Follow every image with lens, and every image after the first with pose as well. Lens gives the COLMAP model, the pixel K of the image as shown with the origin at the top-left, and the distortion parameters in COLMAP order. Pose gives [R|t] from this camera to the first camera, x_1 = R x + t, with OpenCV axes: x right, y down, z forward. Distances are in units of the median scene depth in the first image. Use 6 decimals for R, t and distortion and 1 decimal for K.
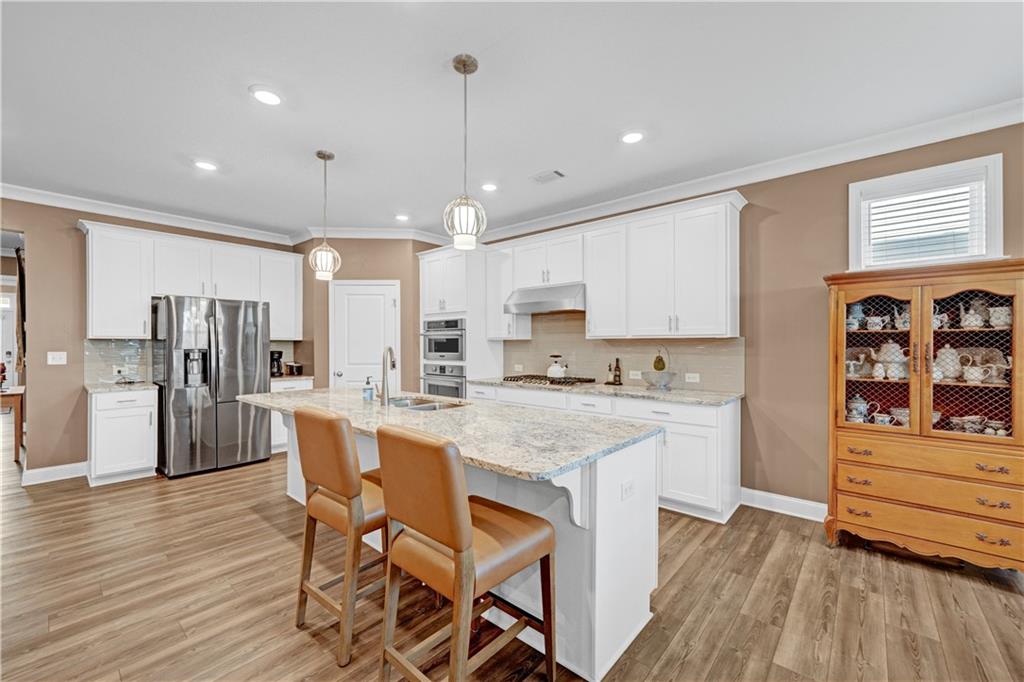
lens RADIAL K [[410.8, 0, 513.7], [0, 410.8, 344.4], [0, 0, 1]] dist [-0.001187, 0.002191]
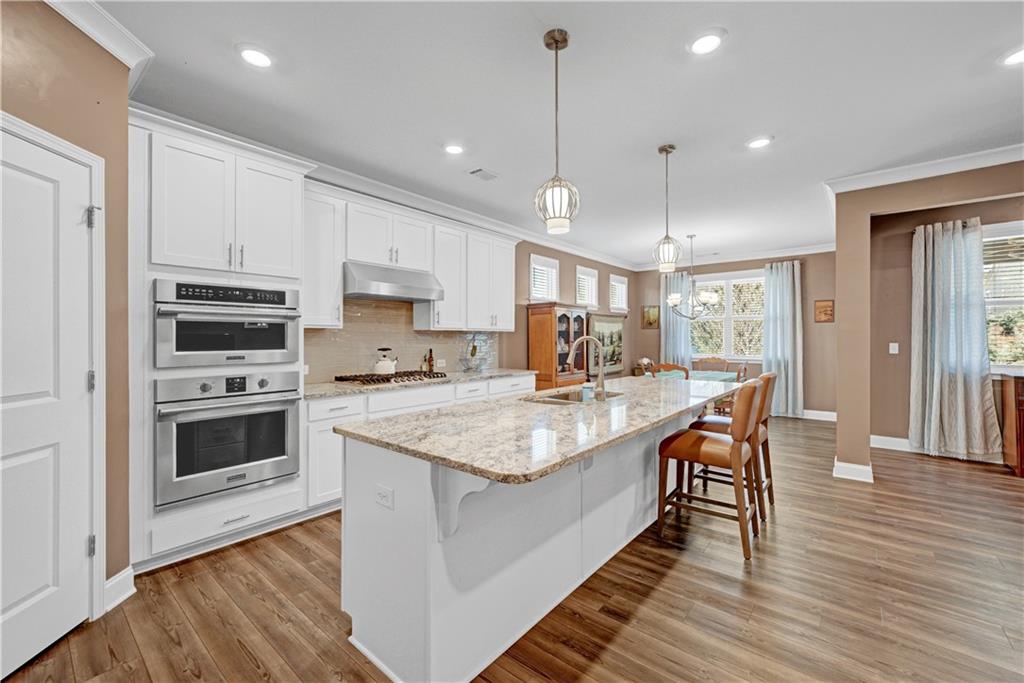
lens RADIAL K [[410.8, 0, 511.4], [0, 410.8, 337.4], [0, 0, 1]] dist [-0.001187, 0.002191]
pose [[-0.026789, 0.000880, 0.999641, -1.380281], [-0.003383, 0.999994, -0.000971, 0.006813], [-0.999635, -0.003407, -0.026786, 1.374148]]
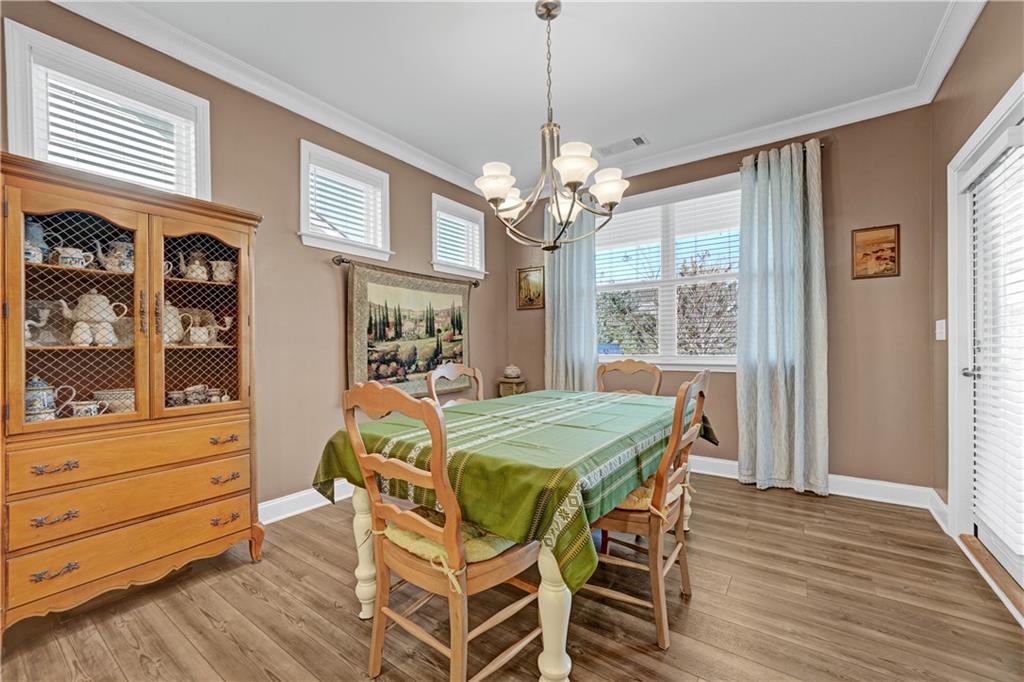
lens RADIAL K [[410.8, 0, 507.7], [0, 410.8, 346.2], [0, 0, 1]] dist [-0.001187, 0.002191]
pose [[-0.097708, -0.000680, 0.995215, 0.191747], [0.004706, 0.999988, 0.001145, 0.089166], [-0.995204, 0.004795, -0.097704, 0.414552]]
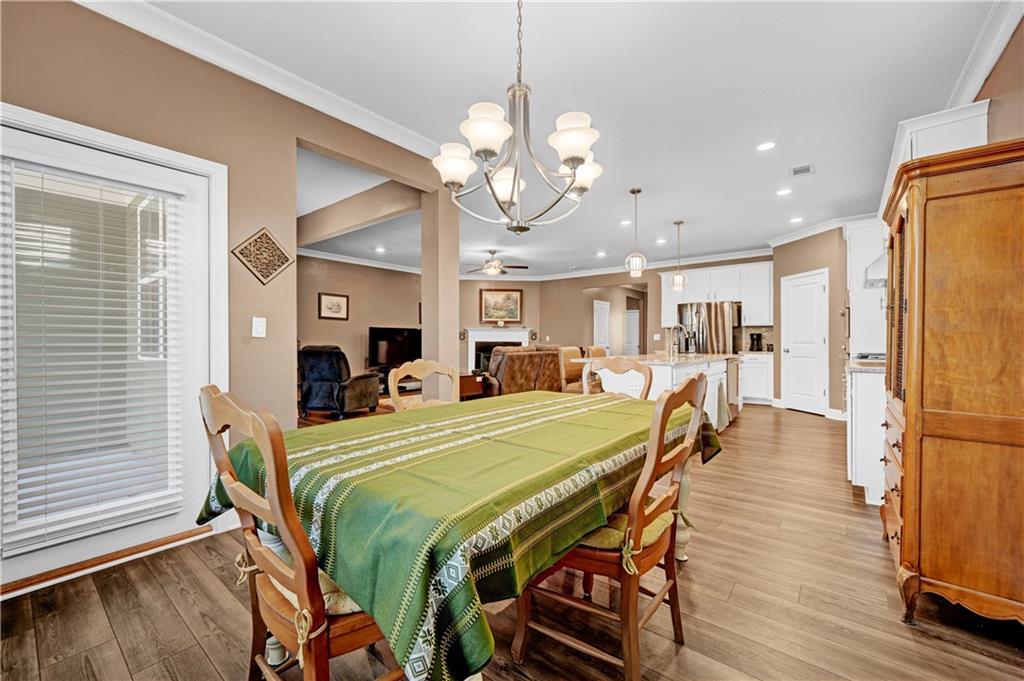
lens RADIAL K [[415.5, 0, 512.4], [0, 415.5, 341.7], [0, 0, 1]] dist [0.000484, 0.001487]
pose [[0.039337, 0.003509, -0.999220, 1.743035], [0.002227, 0.999991, 0.003599, 0.081581], [0.999223, -0.002367, 0.039329, 0.211854]]
